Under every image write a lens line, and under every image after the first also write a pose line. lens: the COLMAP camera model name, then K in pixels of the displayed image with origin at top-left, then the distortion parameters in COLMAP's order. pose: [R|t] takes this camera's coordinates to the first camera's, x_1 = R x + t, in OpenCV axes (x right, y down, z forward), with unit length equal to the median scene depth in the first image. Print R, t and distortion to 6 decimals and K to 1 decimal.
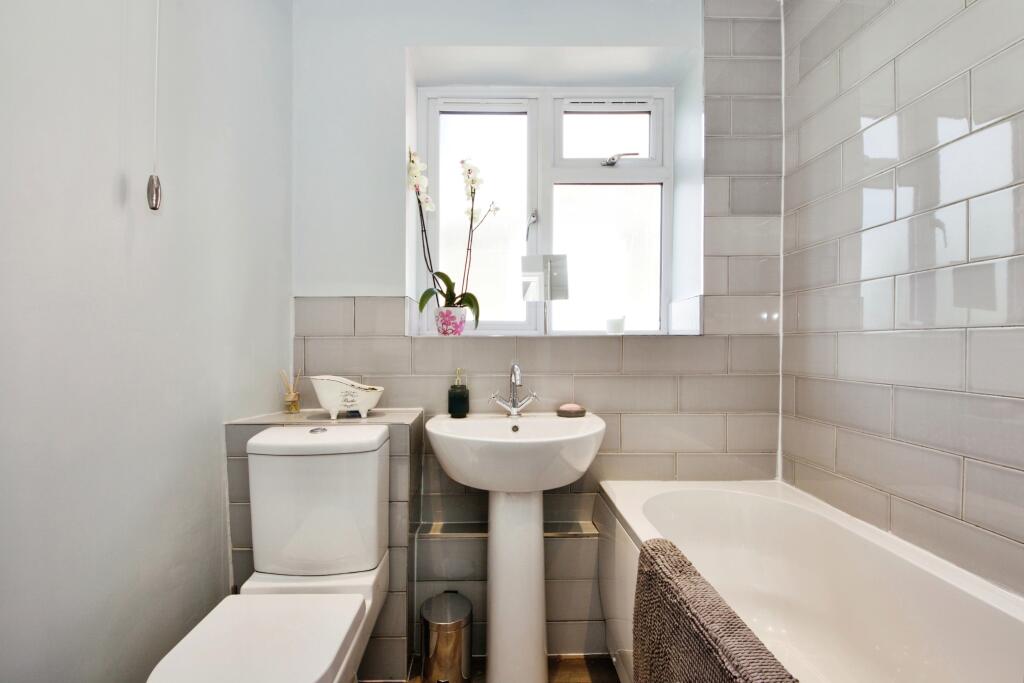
lens RADIAL K [[448.7, 0, 507.1], [0, 448.7, 339.7], [0, 0, 1]] dist [-0.000282, -0.000032]
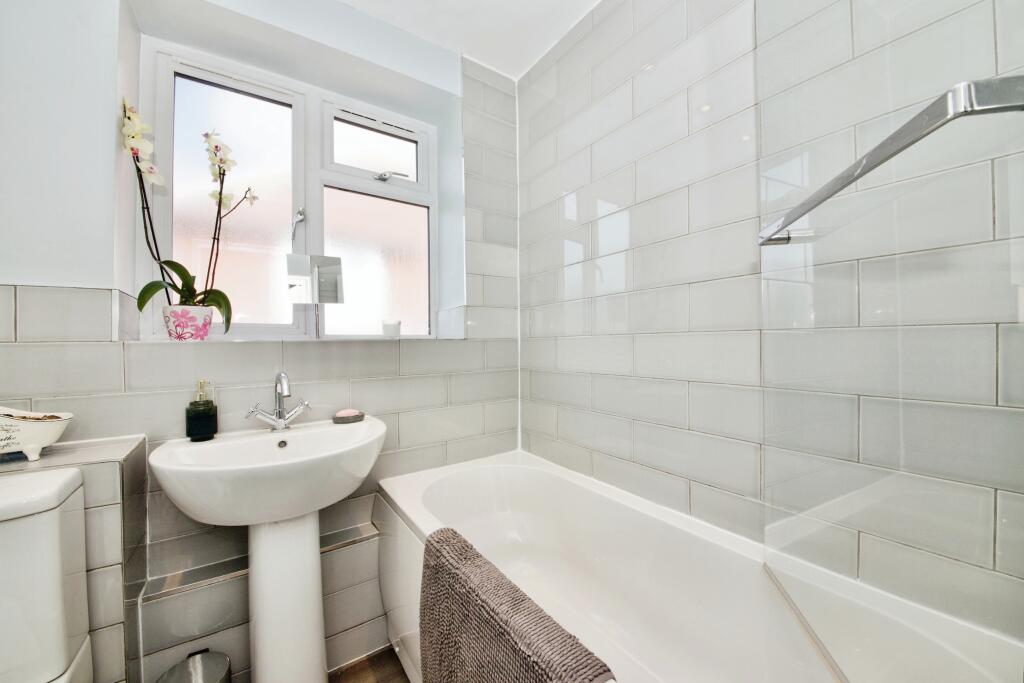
lens RADIAL K [[374.5, 0, 512.2], [0, 374.5, 345.5], [0, 0, 1]] dist [0.005811, -0.015124]
pose [[0.838777, -0.011694, 0.544349, -0.001504], [0.008923, 0.999930, 0.007731, 0.000190], [-0.544401, -0.001628, 0.838823, 0.114158]]
